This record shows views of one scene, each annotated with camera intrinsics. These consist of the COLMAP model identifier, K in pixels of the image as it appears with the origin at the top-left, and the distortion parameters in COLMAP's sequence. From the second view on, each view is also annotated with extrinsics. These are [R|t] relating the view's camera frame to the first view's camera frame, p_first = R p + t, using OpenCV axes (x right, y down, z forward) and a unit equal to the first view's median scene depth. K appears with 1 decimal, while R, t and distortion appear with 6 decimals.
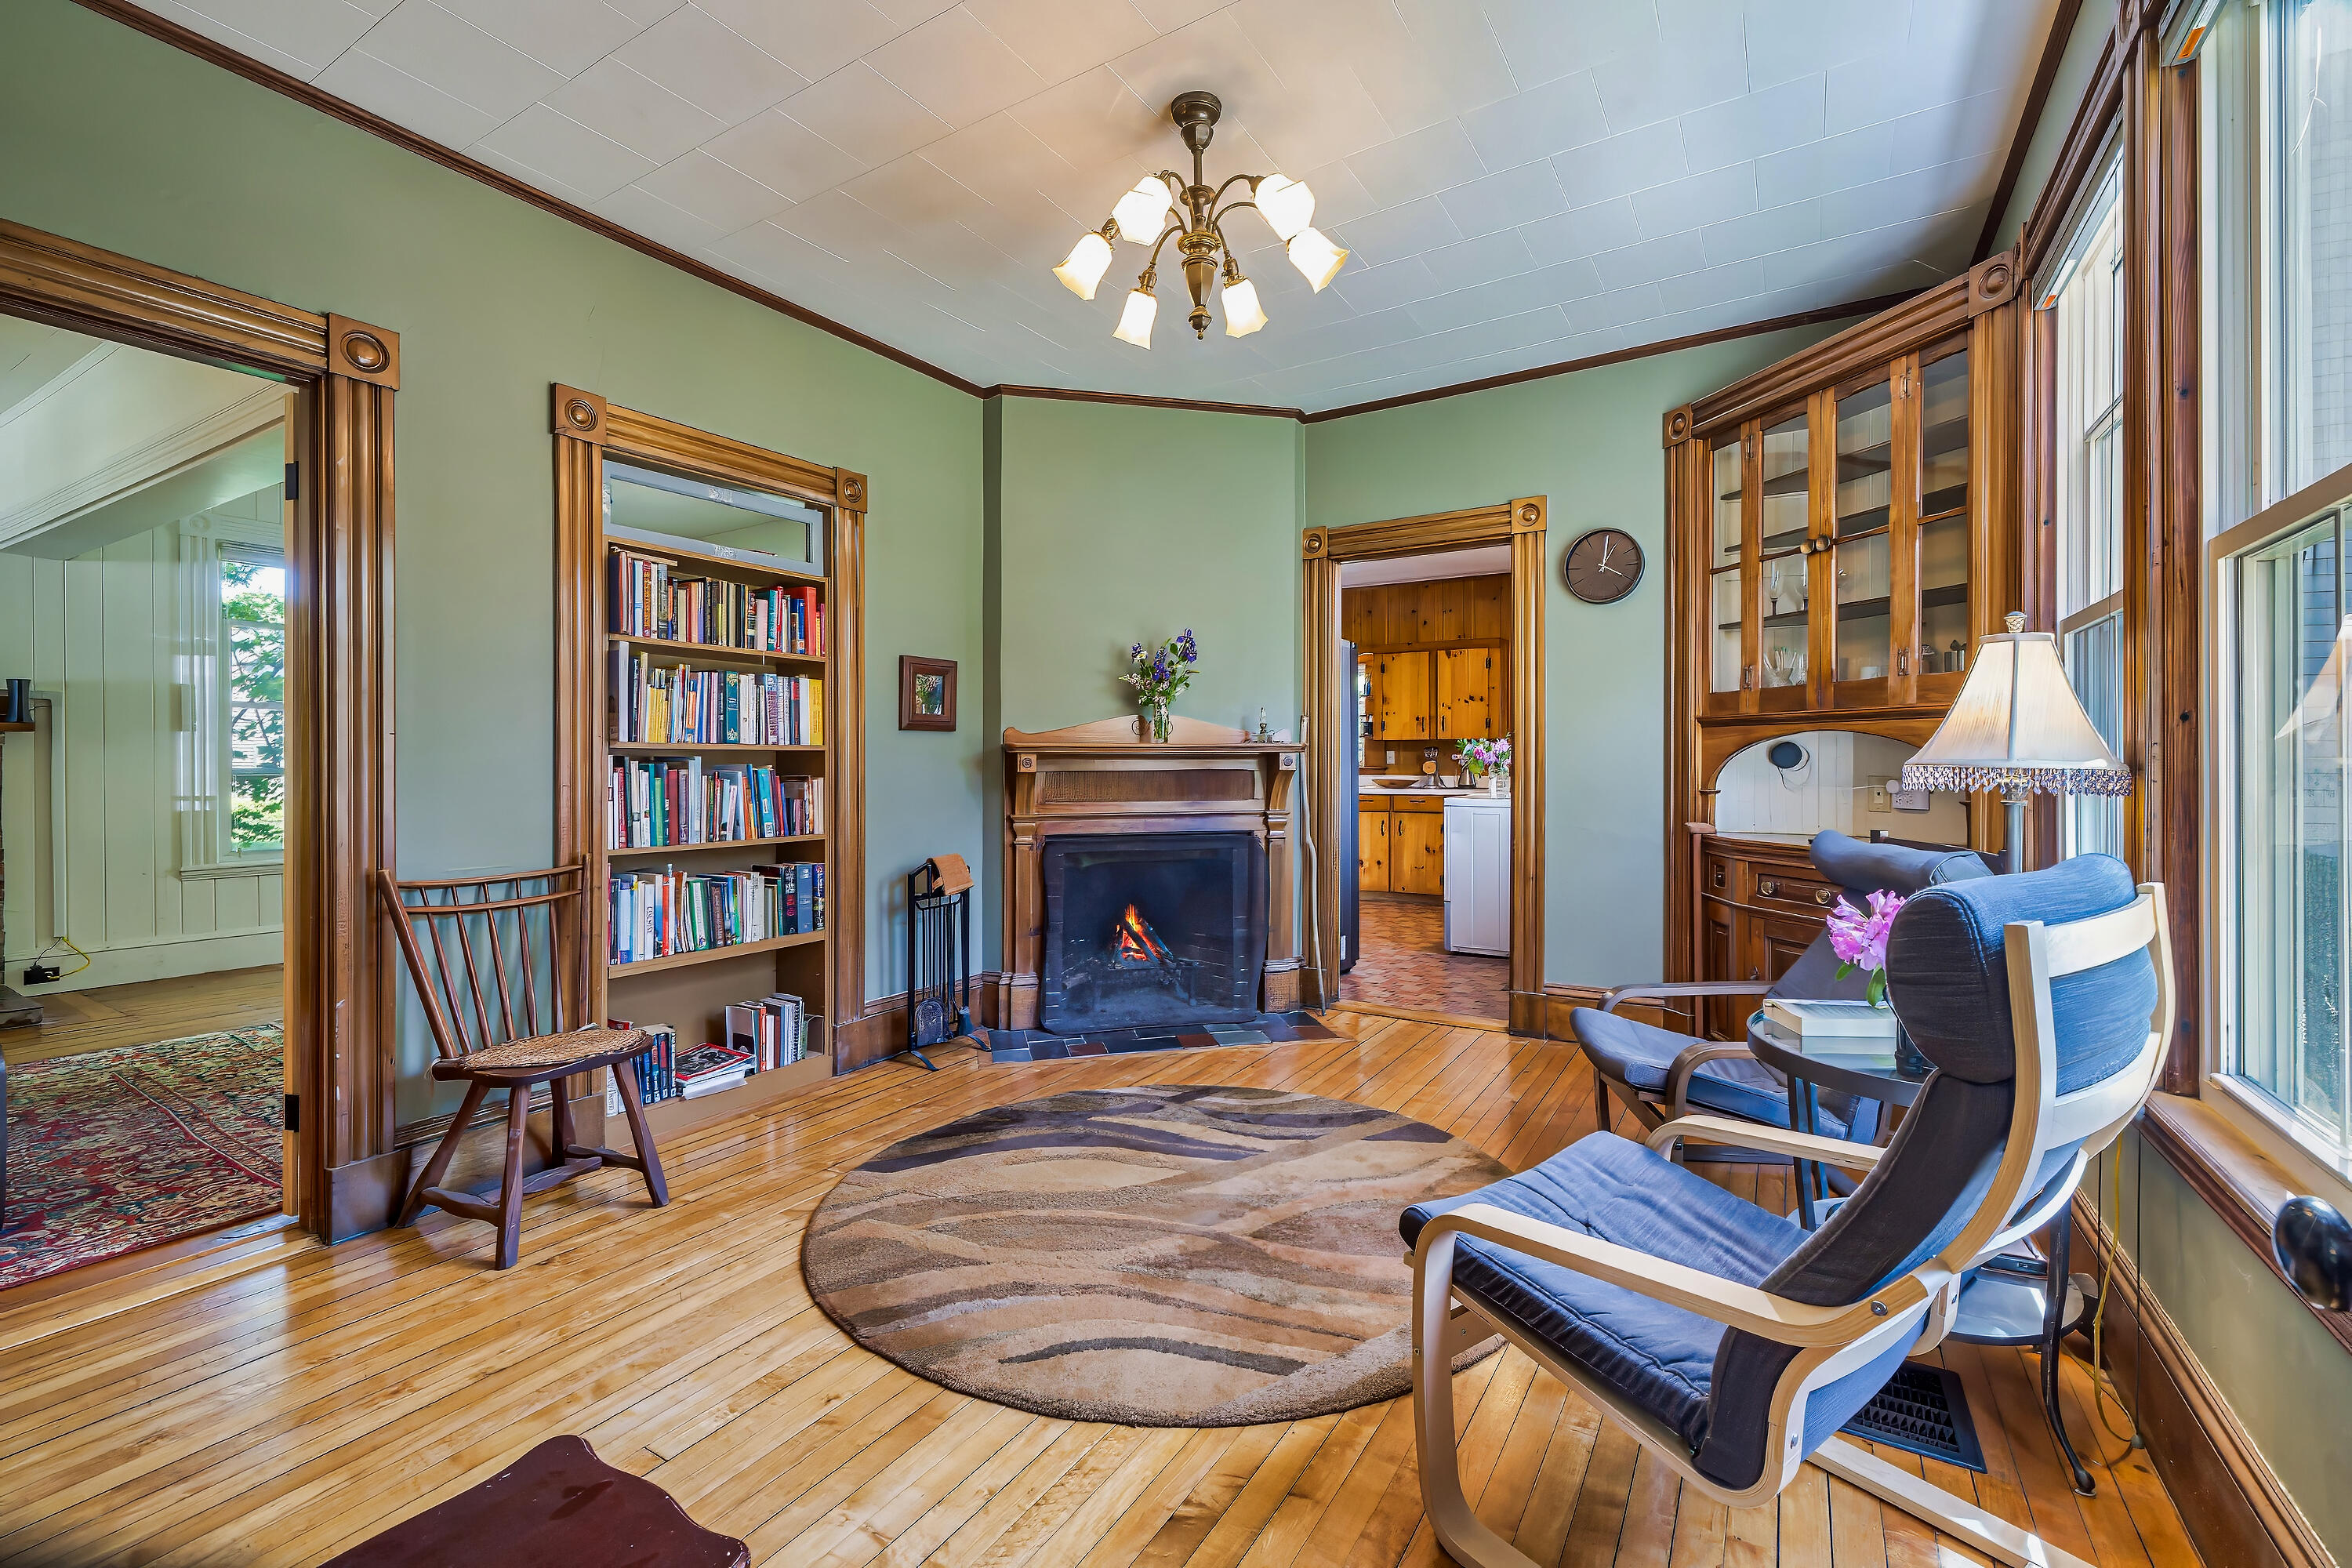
lens RADIAL K [[1011.5, 0, 1171.6], [0, 1011.5, 767.2], [0, 0, 1]] dist [0.003434, 0.000289]
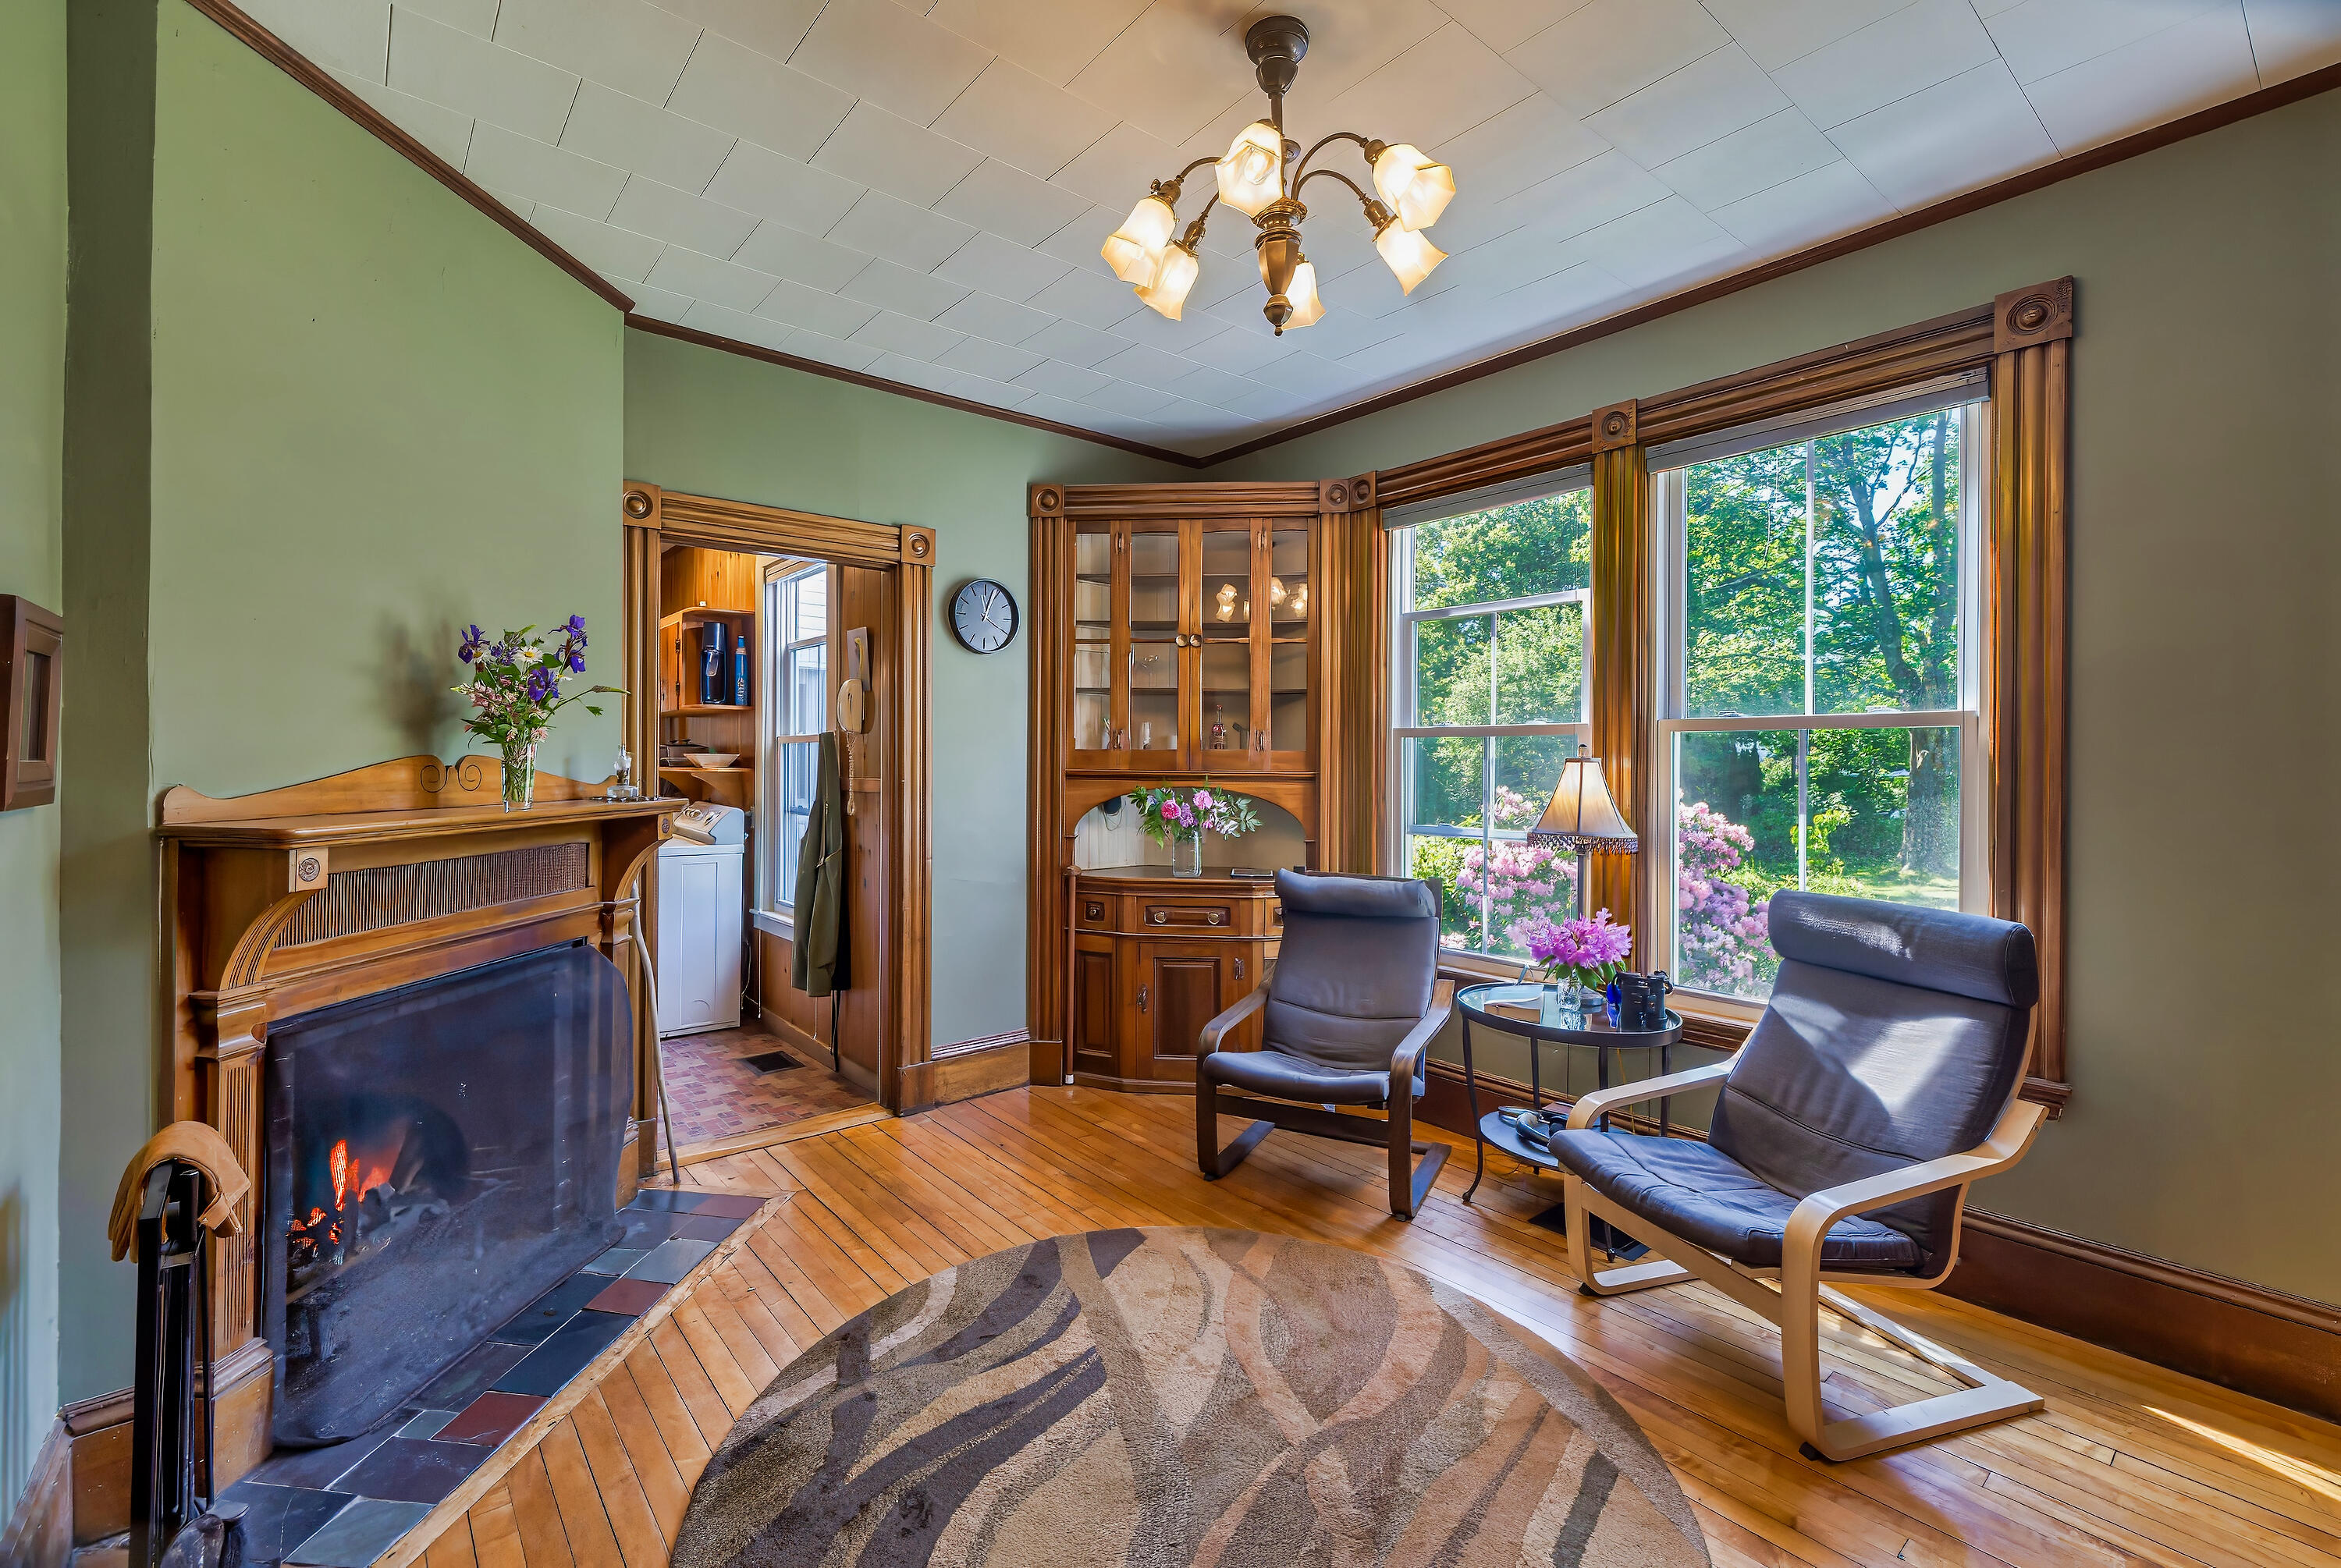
lens RADIAL K [[1006.6, 0, 1168.9], [0, 1006.6, 769.5], [0, 0, 1]] dist [0.003434, 0.000289]
pose [[0.314872, -0.002875, 0.949130, -0.497724], [0.000235, 0.999996, 0.002951, -0.054700], [-0.949134, -0.000706, 0.314871, 0.557222]]
